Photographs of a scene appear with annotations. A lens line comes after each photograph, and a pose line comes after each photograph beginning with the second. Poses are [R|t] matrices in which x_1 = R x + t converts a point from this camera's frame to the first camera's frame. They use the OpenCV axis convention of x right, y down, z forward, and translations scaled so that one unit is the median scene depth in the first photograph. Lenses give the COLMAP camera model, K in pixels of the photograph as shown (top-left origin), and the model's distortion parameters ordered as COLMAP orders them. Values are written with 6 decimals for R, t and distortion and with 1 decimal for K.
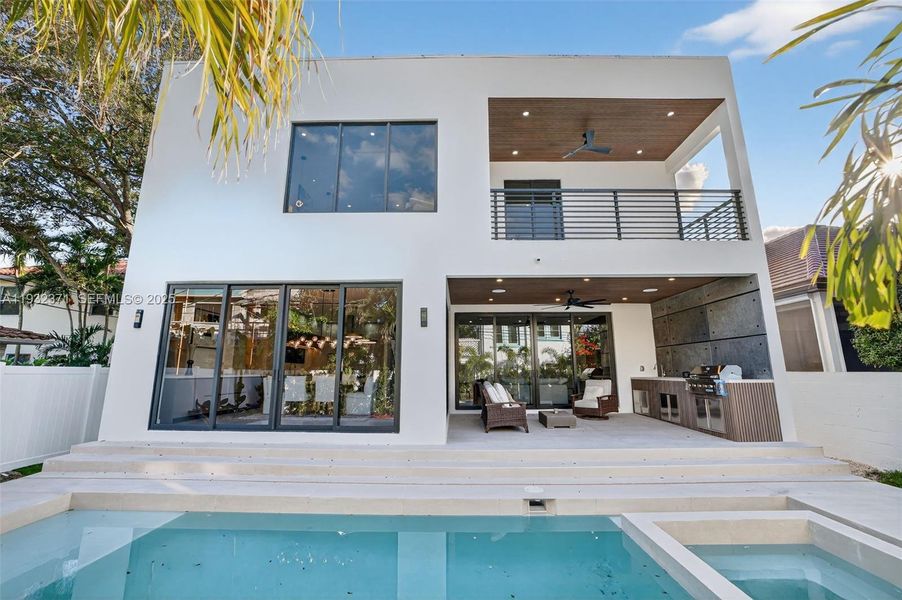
lens RADIAL K [[388.4, 0, 444.7], [0, 388.4, 293.2], [0, 0, 1]] dist [-0.038893, 0.014736]
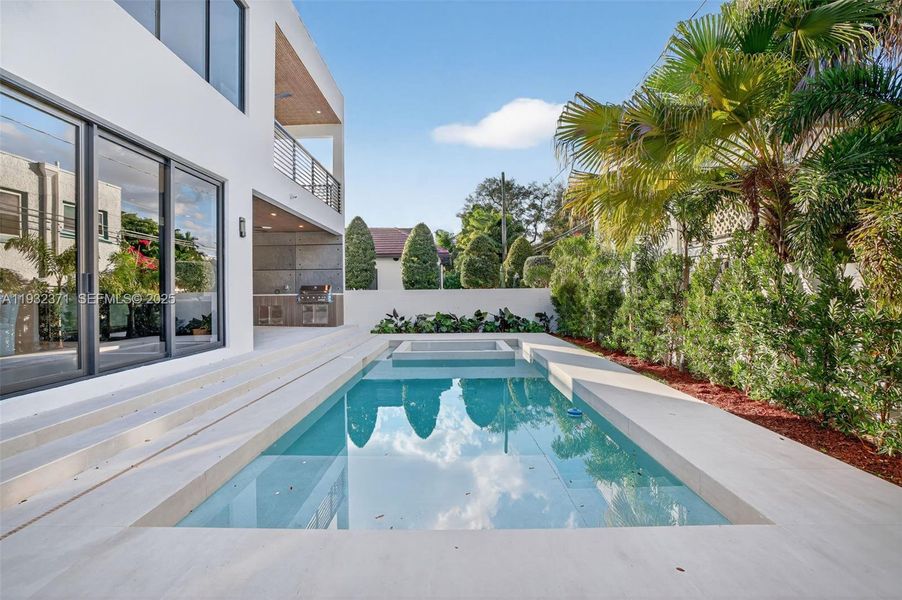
lens RADIAL K [[388.4, 0, 444.7], [0, 388.4, 293.2], [0, 0, 1]] dist [-0.038893, 0.014736]
pose [[0.018679, -0.000475, 0.999825, -0.312998], [-0.182545, 0.983190, 0.003877, 0.039939], [-0.983020, -0.182586, 0.018278, 0.145408]]
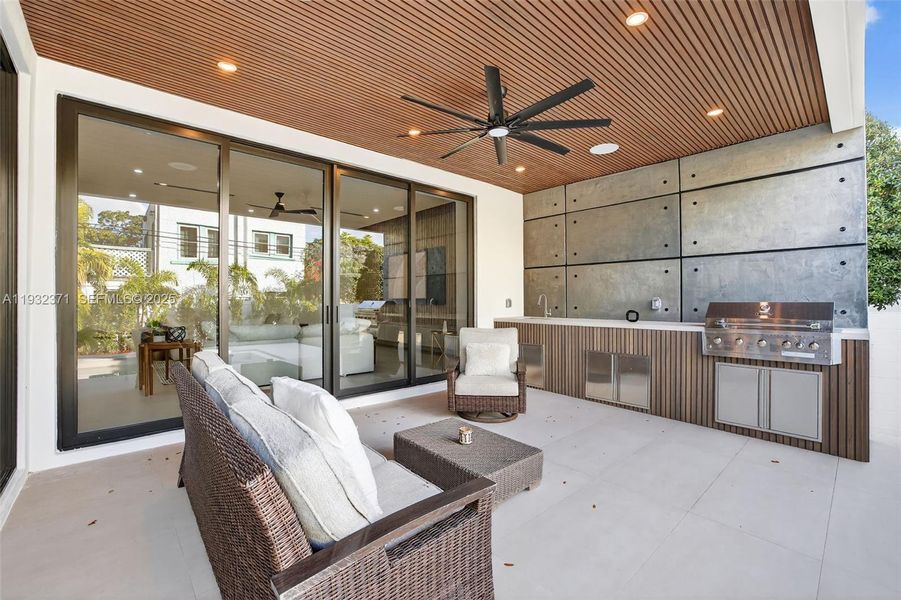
lens RADIAL K [[388.0, 0, 444.2], [0, 388.0, 293.2], [0, 0, 1]] dist [-0.038893, 0.014736]
pose [[0.727132, 0.006549, 0.686466, 0.020654], [-0.132056, 0.982614, 0.130505, 0.057554], [-0.673677, -0.185546, 0.715355, 0.316140]]
